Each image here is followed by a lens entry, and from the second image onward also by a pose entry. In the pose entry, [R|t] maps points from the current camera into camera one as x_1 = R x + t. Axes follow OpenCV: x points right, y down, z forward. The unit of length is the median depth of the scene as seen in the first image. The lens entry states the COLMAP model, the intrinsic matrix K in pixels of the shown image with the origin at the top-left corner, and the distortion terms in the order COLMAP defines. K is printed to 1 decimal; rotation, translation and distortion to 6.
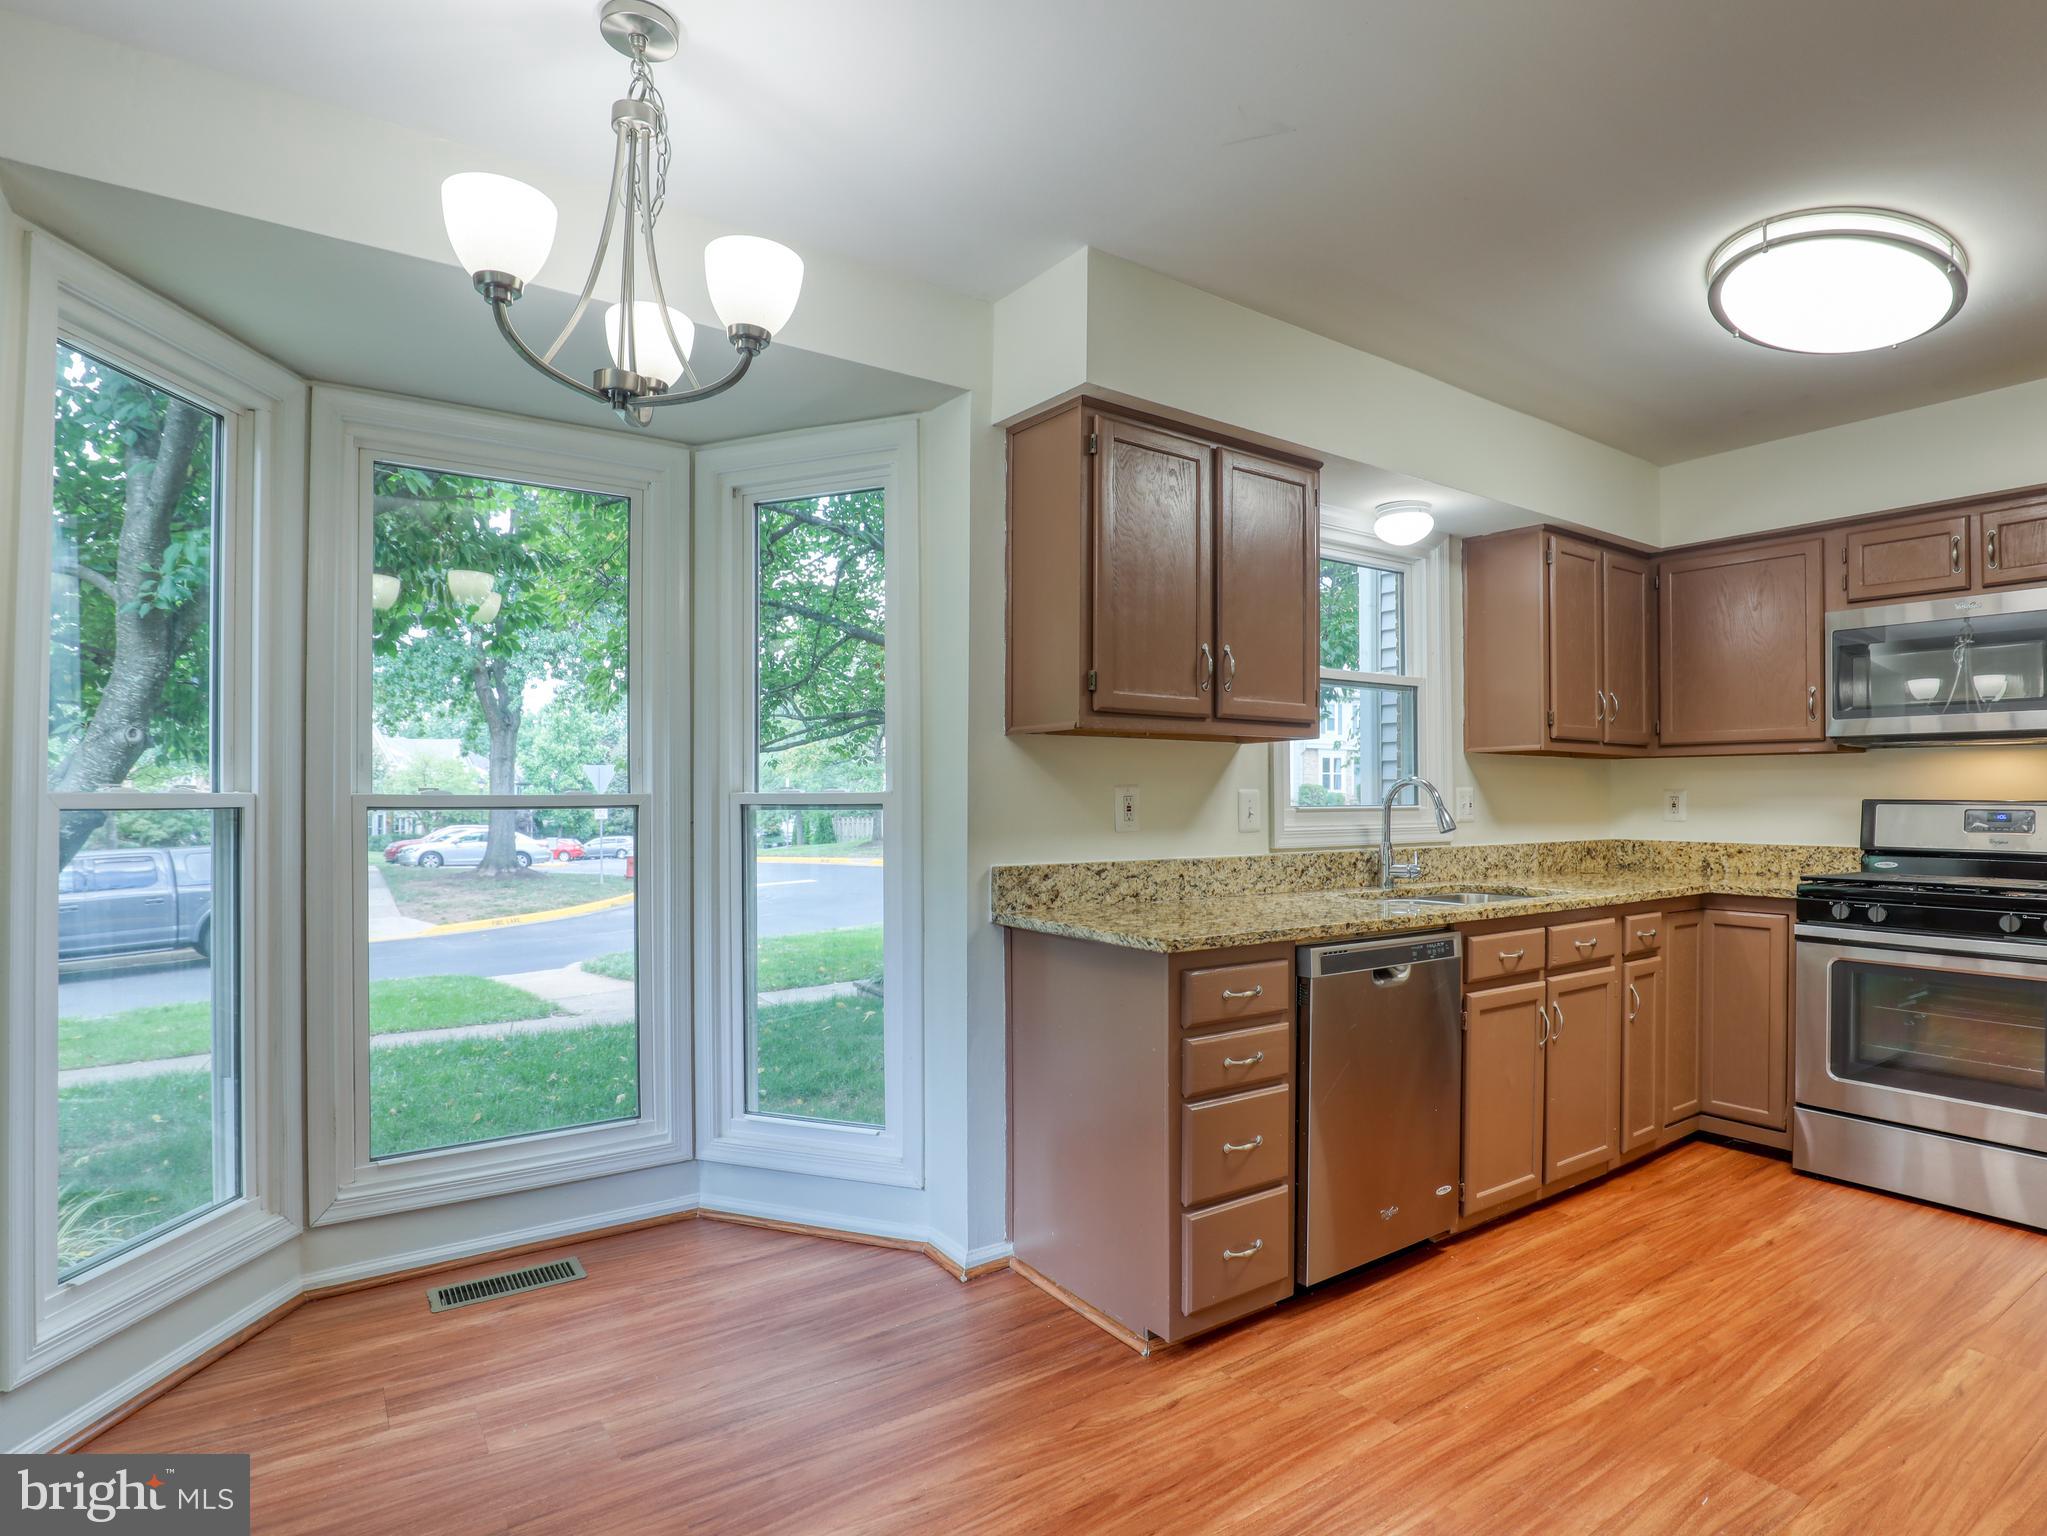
lens RADIAL K [[1063.9, 0, 1061.8], [0, 1063.9, 781.1], [0, 0, 1]] dist [-0.039806, 0.006450]
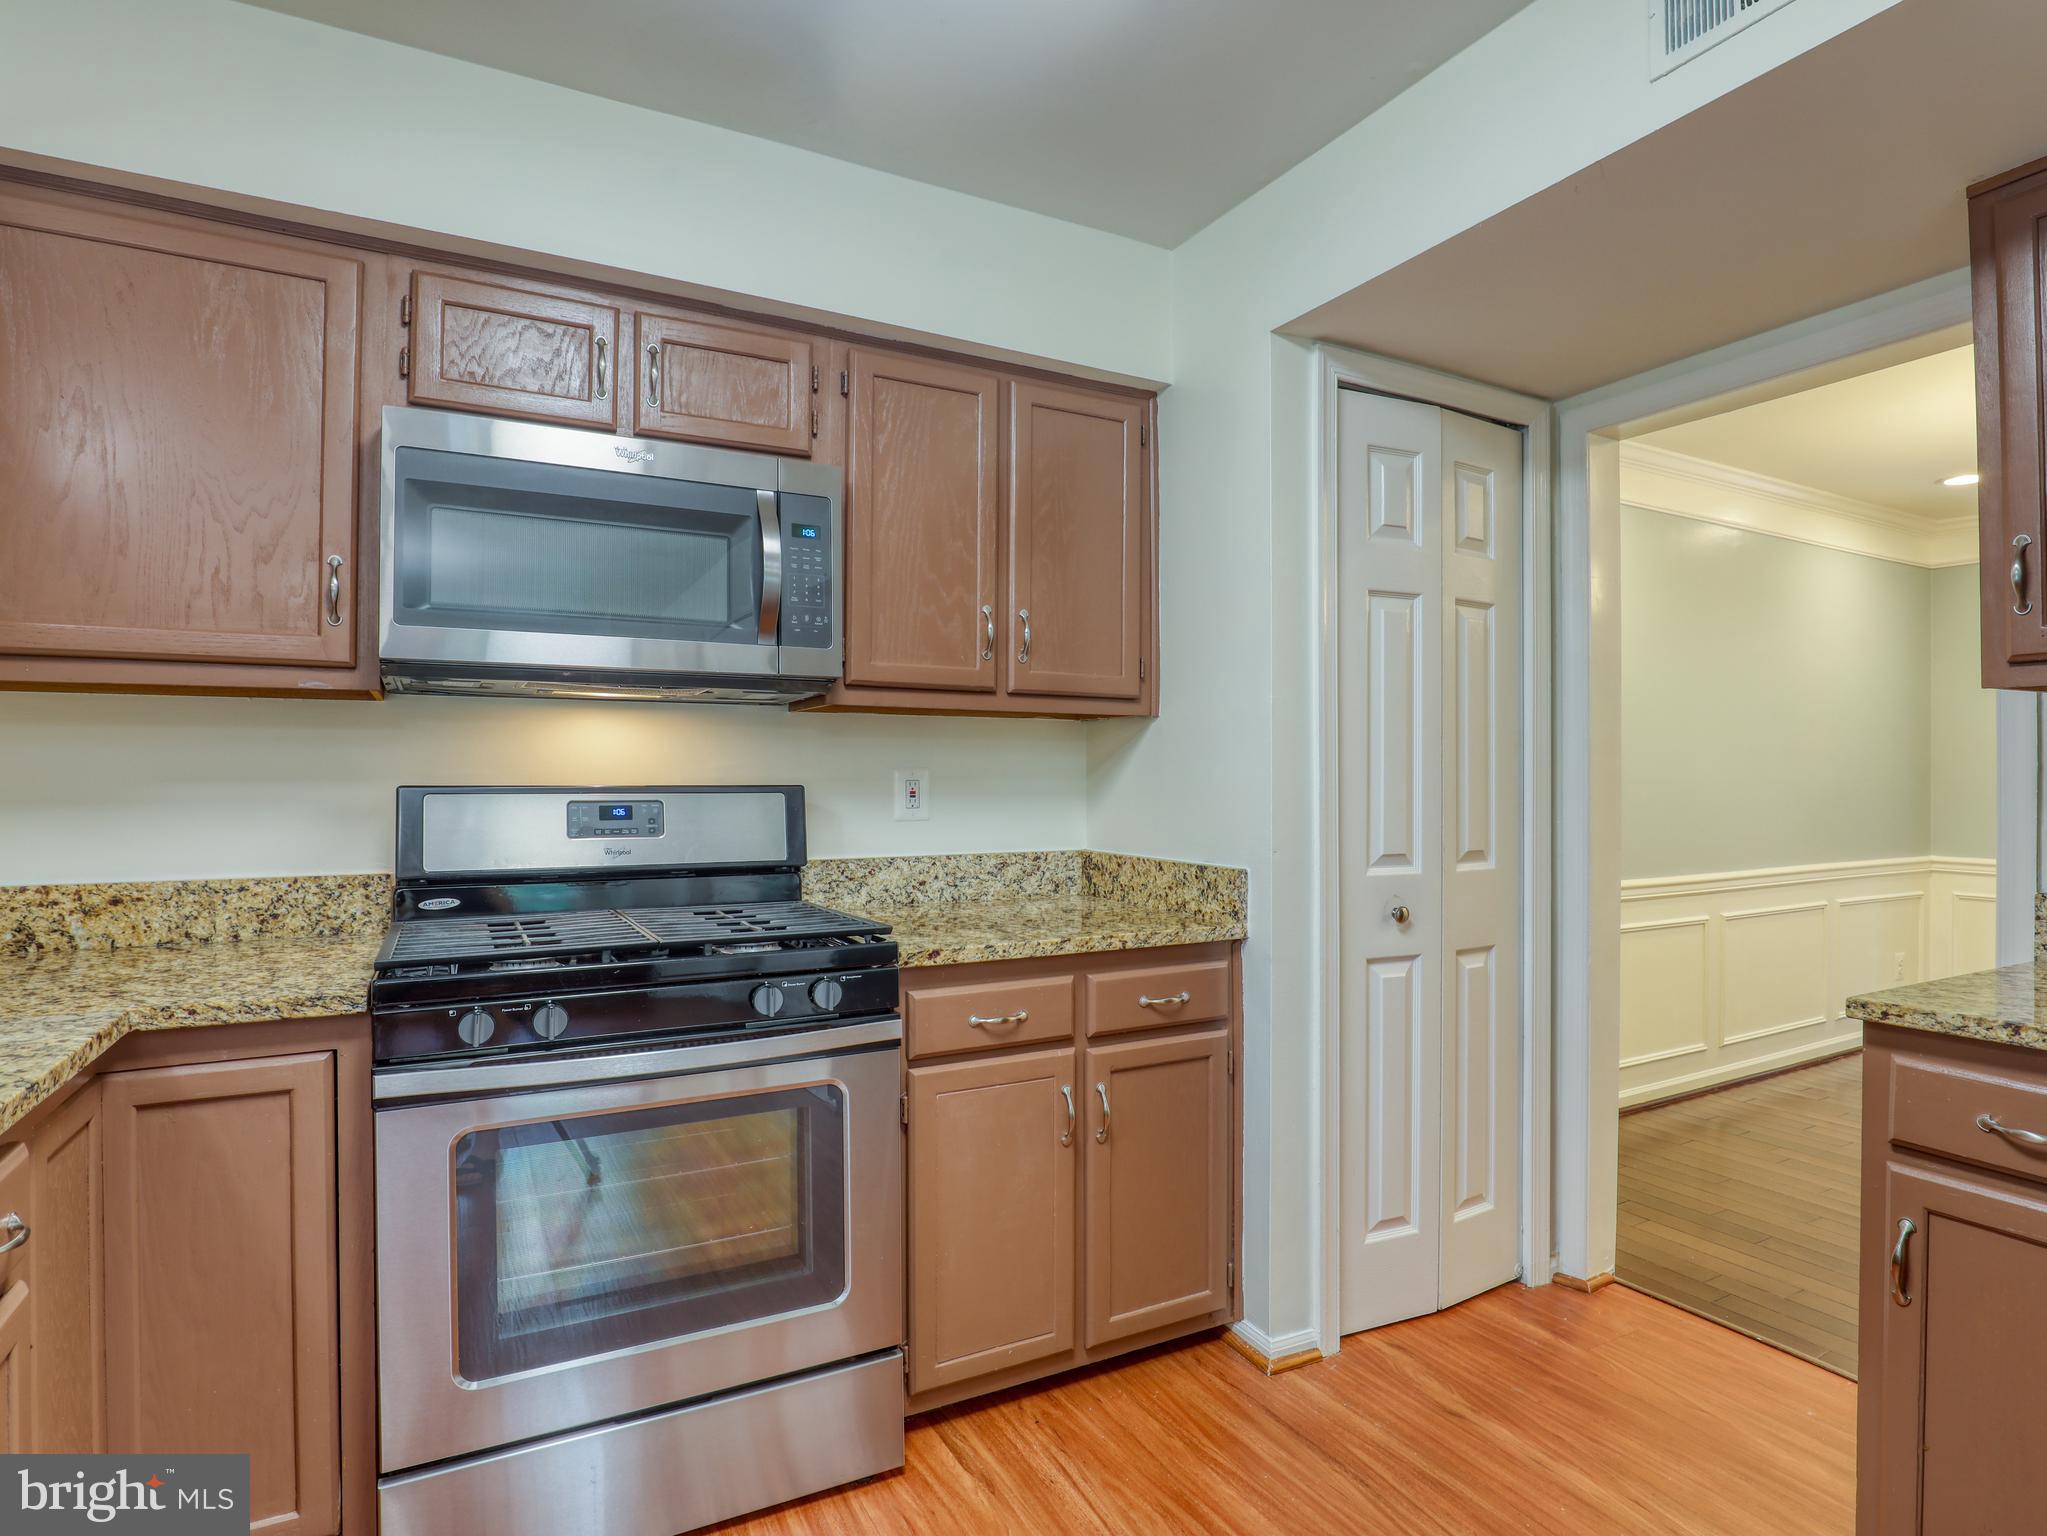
lens RADIAL K [[1074.8, 0, 1079.7], [0, 1074.8, 769.5], [0, 0, 1]] dist [-0.032968, -0.000015]
pose [[0.107028, 0.003224, 0.994251, 0.300667], [-0.012407, 0.999921, -0.001907, 0.006635], [-0.994179, -0.012132, 0.107060, 0.673722]]
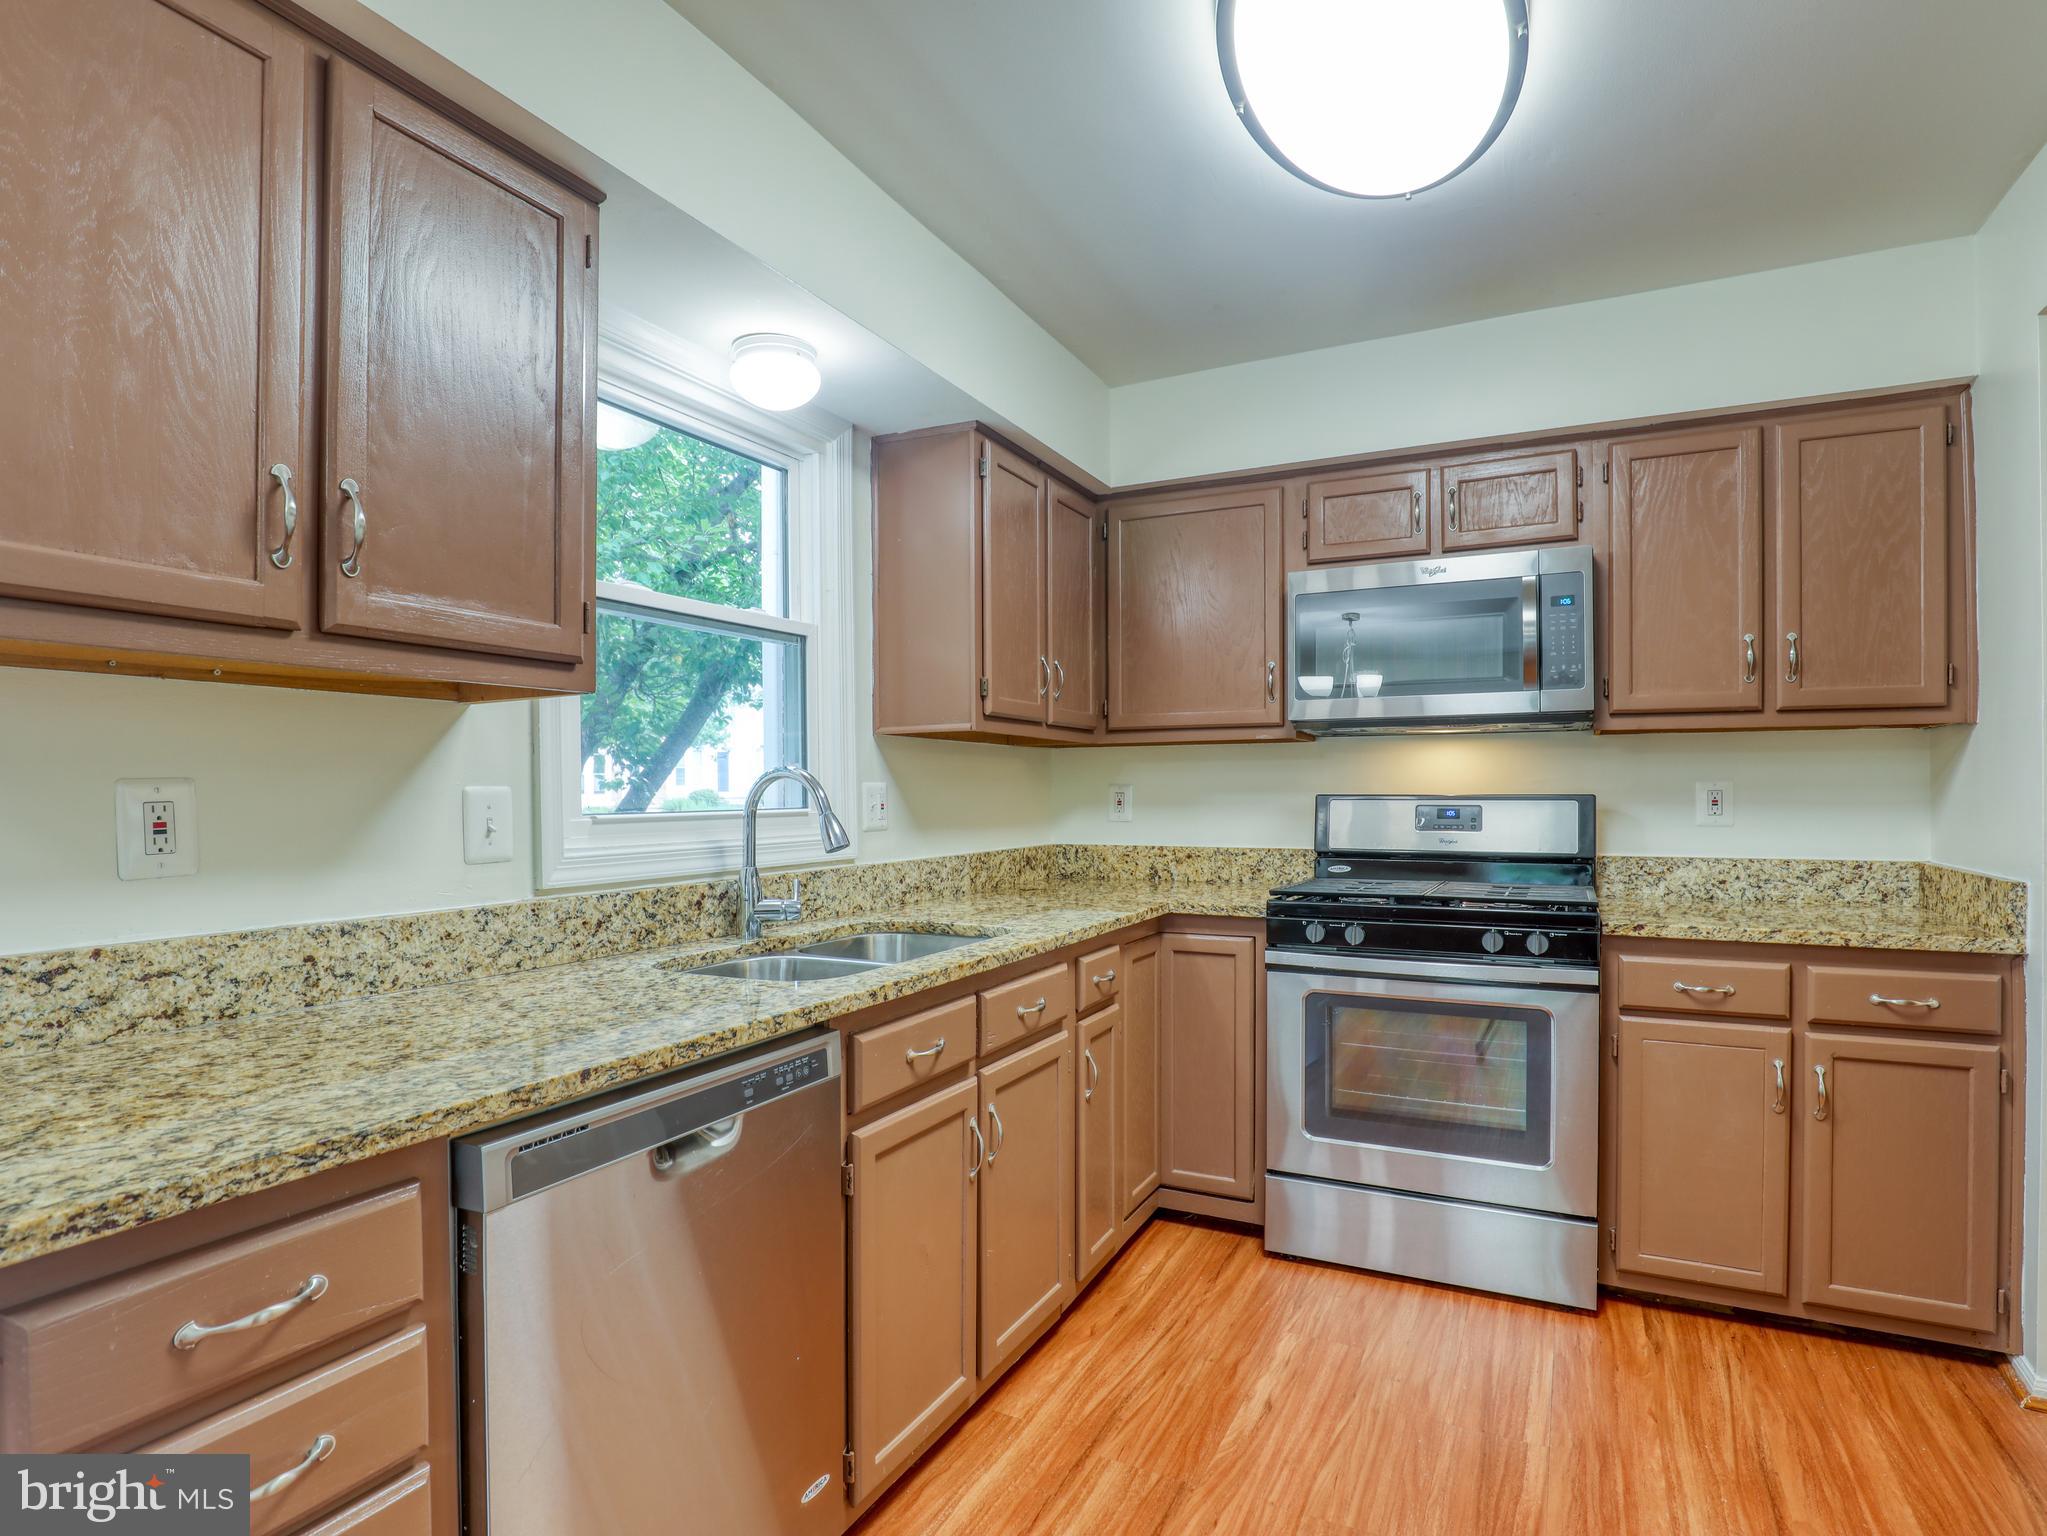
lens RADIAL K [[1063.9, 0, 1037.9], [0, 1063.9, 796.2], [0, 0, 1]] dist [-0.039806, 0.006450]
pose [[0.885836, -0.009020, 0.463912, 0.170712], [0.001104, 0.999849, 0.017332, 0.003690], [-0.463998, -0.014841, 0.885712, 0.364344]]
